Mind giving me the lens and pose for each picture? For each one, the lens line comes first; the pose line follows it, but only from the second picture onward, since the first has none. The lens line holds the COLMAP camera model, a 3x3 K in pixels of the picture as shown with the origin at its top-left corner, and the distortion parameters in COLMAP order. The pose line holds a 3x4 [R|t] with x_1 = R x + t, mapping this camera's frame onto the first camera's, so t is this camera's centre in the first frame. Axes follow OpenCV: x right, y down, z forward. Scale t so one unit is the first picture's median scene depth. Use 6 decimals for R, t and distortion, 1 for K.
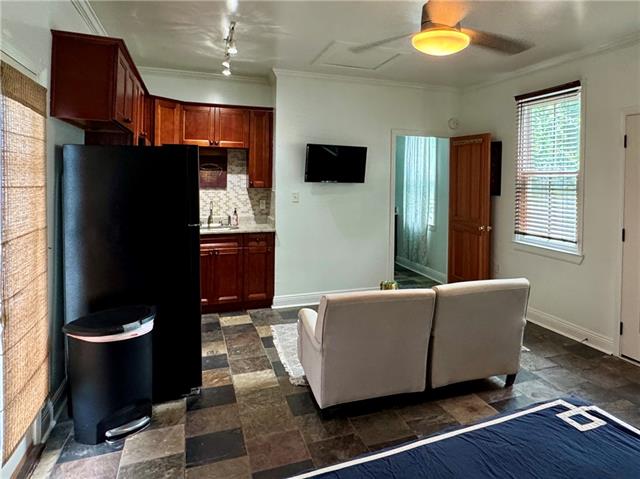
lens RADIAL K [[448.1, 0, 398.7], [0, 448.1, 190.1], [0, 0, 1]] dist [-0.015622, 0.001399]
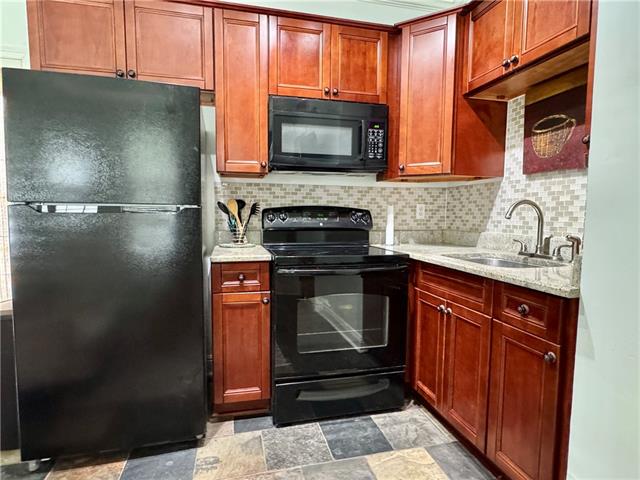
lens RADIAL K [[351.1, 0, 317.2], [0, 351.1, 241.4], [0, 0, 1]] dist [-0.006743, 0.000967]
pose [[-0.192843, 0.067671, -0.978893, -0.037696], [-0.030838, 0.996708, 0.074978, 0.047801], [0.980745, 0.044646, -0.190121, 0.903239]]
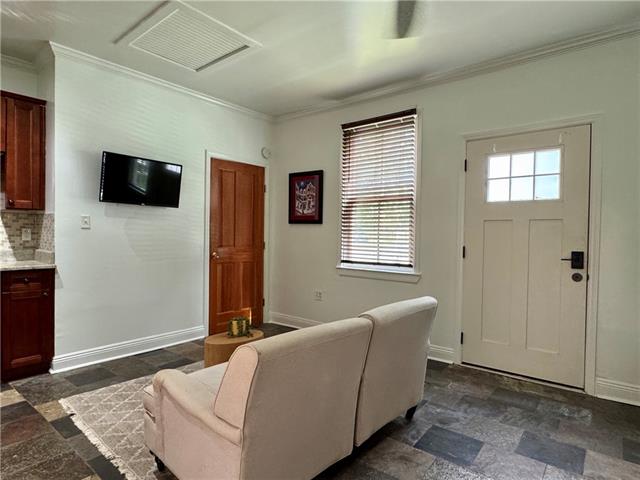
lens RADIAL K [[363.0, 0, 321.0], [0, 363.0, 243.4], [0, 0, 1]] dist [-0.004170, 0.000396]
pose [[0.894775, -0.013397, 0.446317, -0.153231], [0.010045, 0.999901, 0.009877, 0.051518], [-0.446405, -0.004354, 0.894820, 0.280384]]
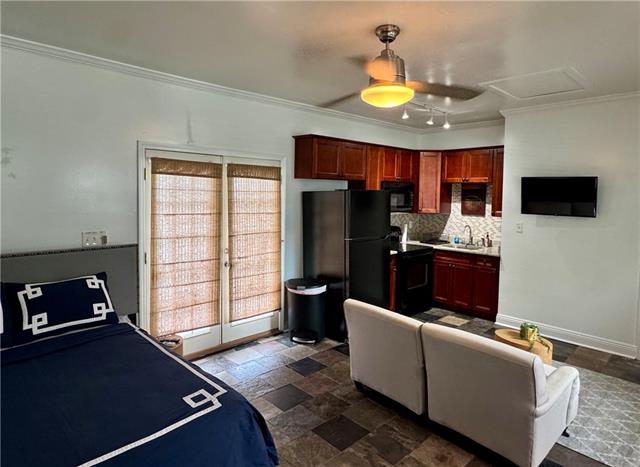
lens RADIAL K [[384.8, 0, 329.8], [0, 384.8, 213.4], [0, 0, 1]] dist [-0.016719, 0.004109]
pose [[0.336175, 0.048696, -0.940540, 0.493352], [-0.029358, 0.998719, 0.041215, -0.044228], [0.941342, 0.013757, 0.337173, 0.276642]]
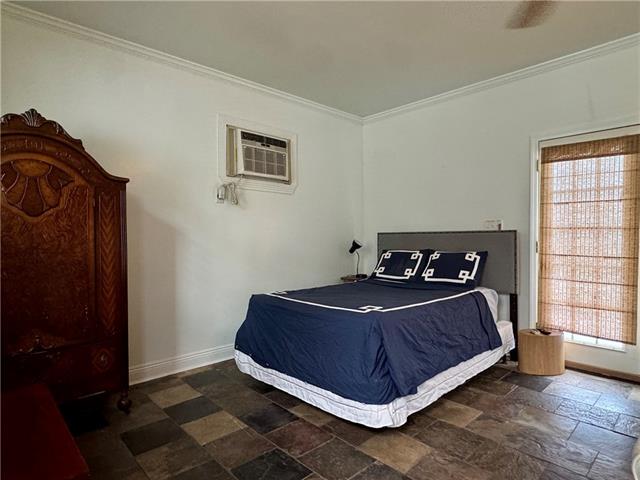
lens RADIAL K [[351.1, 0, 314.7], [0, 351.1, 243.6], [0, 0, 1]] dist [-0.006743, 0.000967]
pose [[-0.956002, 0.003570, -0.293338, 0.323844], [-0.006730, 0.999396, 0.034094, 0.049173], [0.293282, 0.034568, -0.955401, 0.701123]]
